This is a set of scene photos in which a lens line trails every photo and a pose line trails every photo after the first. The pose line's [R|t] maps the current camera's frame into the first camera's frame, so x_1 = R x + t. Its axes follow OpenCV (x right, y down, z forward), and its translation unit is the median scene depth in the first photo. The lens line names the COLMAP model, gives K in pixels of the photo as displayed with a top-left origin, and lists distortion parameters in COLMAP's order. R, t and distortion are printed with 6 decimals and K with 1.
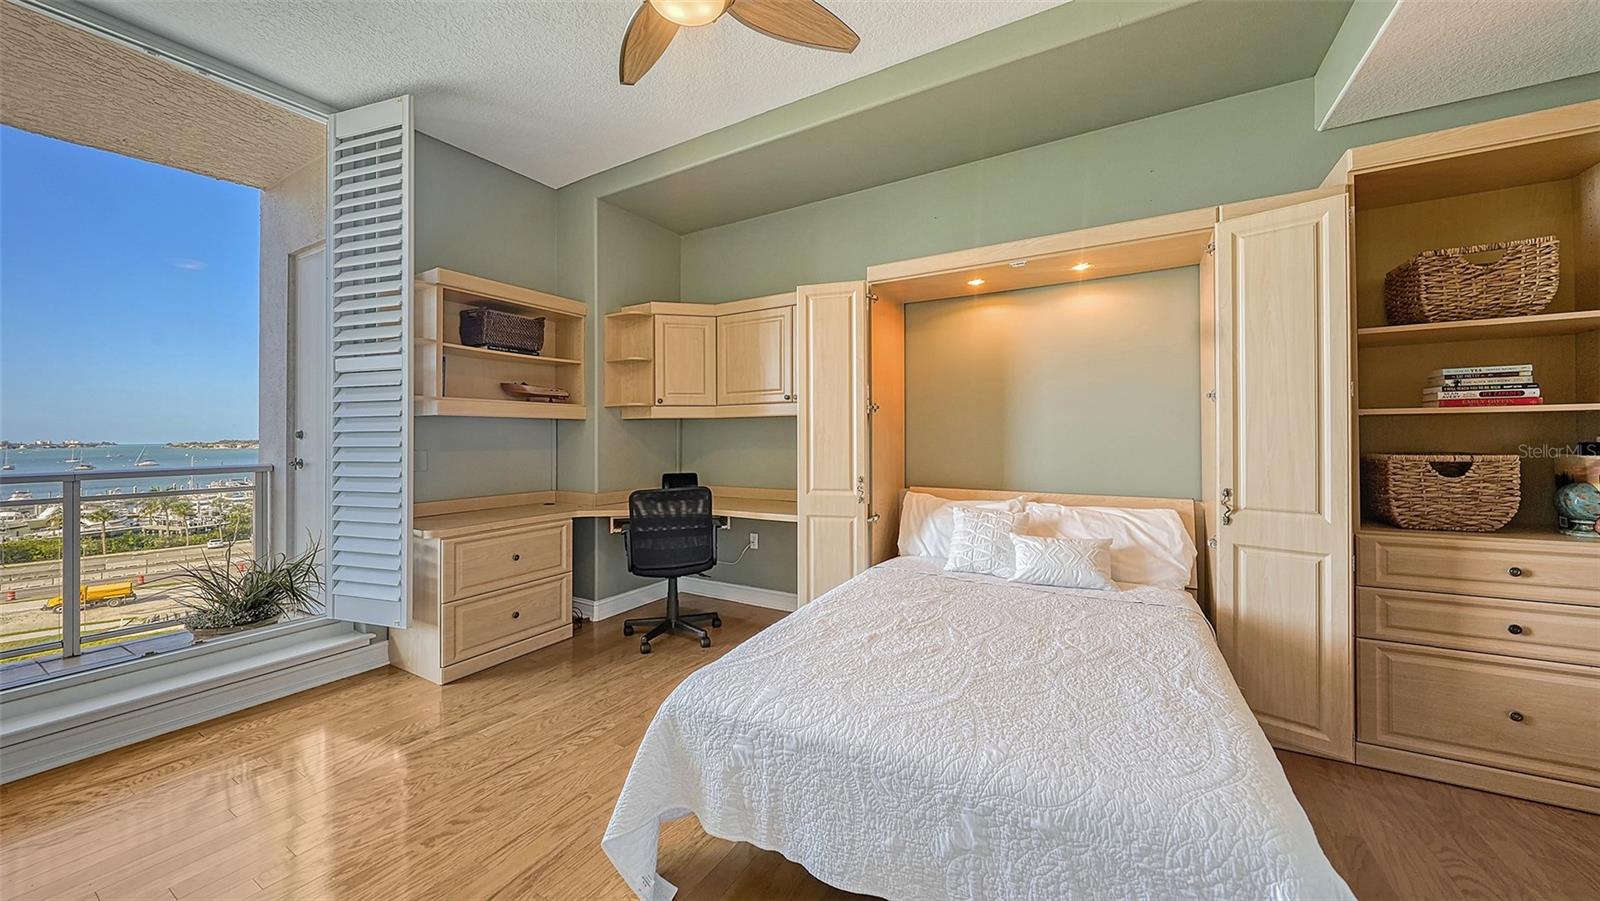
lens RADIAL K [[559.2, 0, 780.7], [0, 559.2, 431.9], [0, 0, 1]] dist [0.006753, -0.002203]
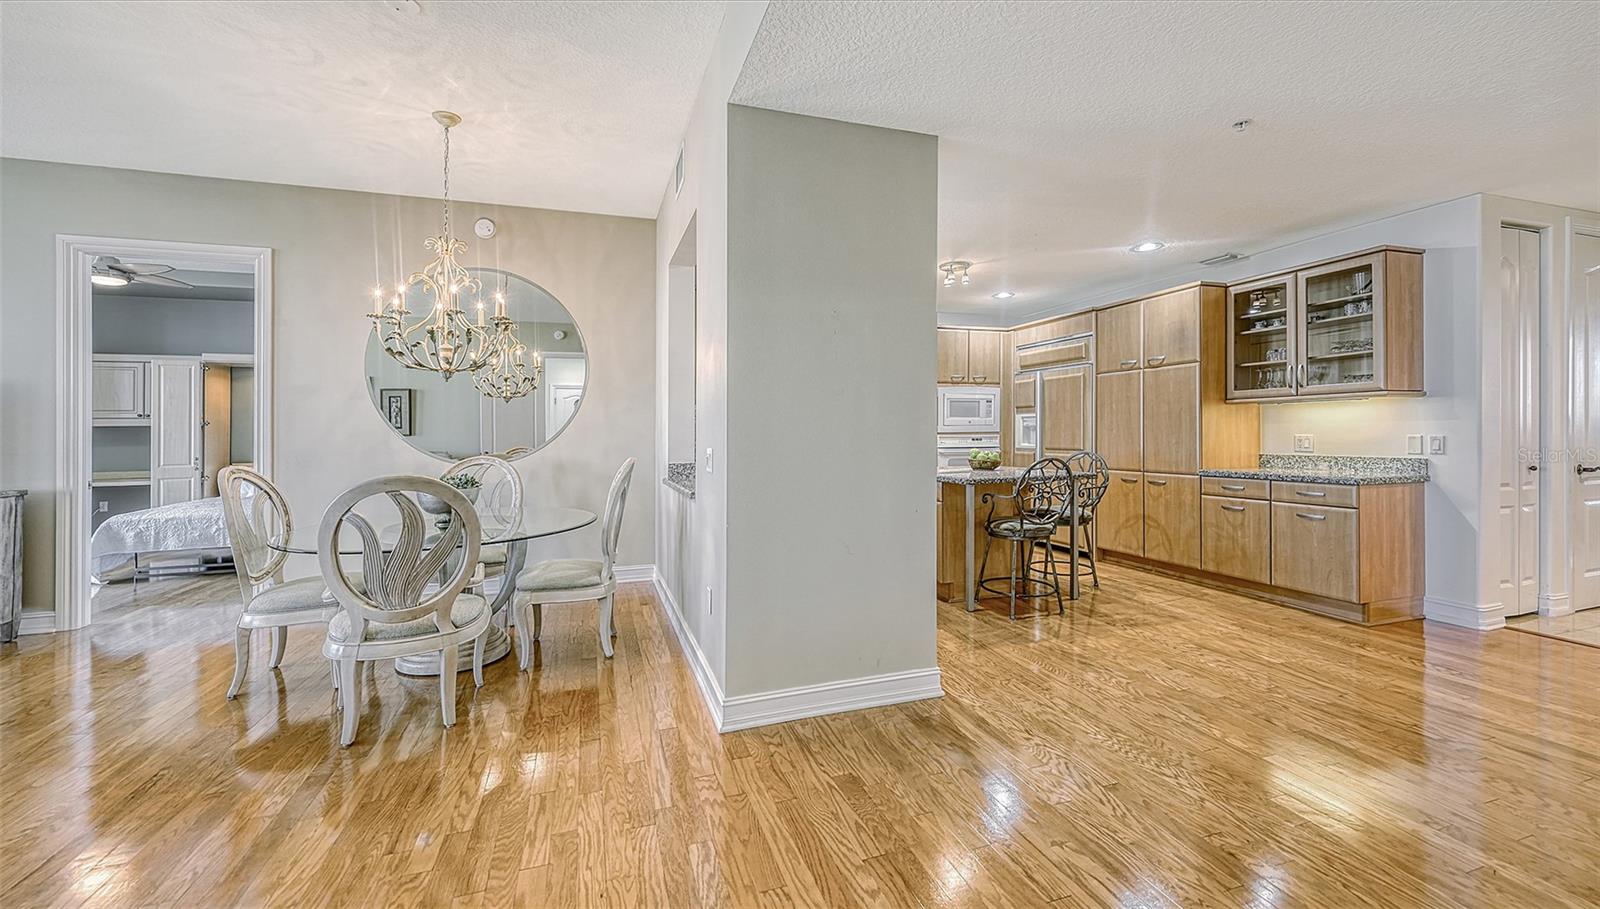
lens RADIAL K [[616.6, 0, 794.7], [0, 616.6, 429.5], [0, 0, 1]] dist [0.012754, -0.001421]
pose [[0.635606, 0.001552, 0.772012, -0.209817], [0.000983, 0.999996, -0.002819, -0.011741], [-0.772013, 0.002551, 0.635602, -1.985937]]
